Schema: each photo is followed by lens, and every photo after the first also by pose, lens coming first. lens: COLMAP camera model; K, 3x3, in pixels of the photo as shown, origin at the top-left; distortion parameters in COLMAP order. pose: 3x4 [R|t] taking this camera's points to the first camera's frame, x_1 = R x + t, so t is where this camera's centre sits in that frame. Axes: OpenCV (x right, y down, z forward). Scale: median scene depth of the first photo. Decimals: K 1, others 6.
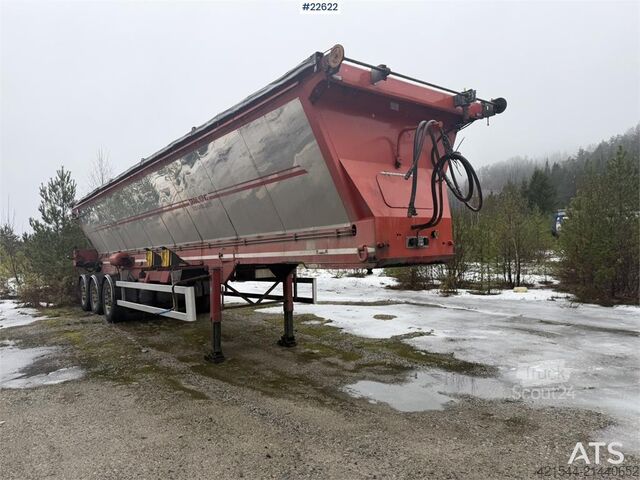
lens RADIAL K [[450.2, 0, 320.0], [0, 450.2, 240.0], [0, 0, 1]] dist [0.052314, -0.068279]
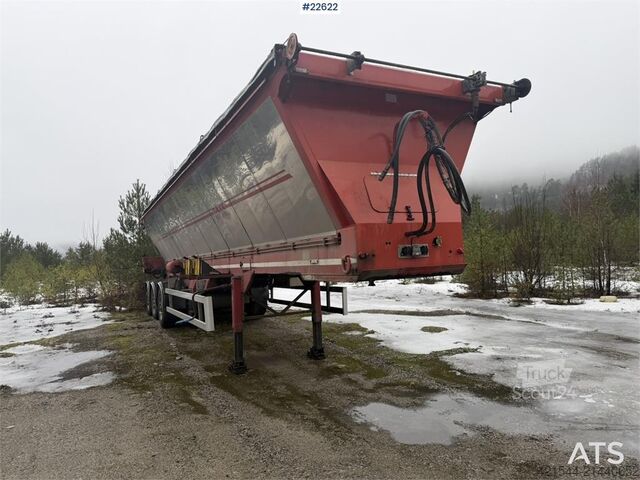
lens RADIAL K [[450.2, 0, 320.0], [0, 450.2, 240.0], [0, 0, 1]] dist [0.052314, -0.068279]
pose [[0.980356, -0.016112, -0.196575, 0.136804], [0.014584, 0.999851, -0.009216, -0.006962], [0.196694, 0.006168, 0.980445, 0.068321]]
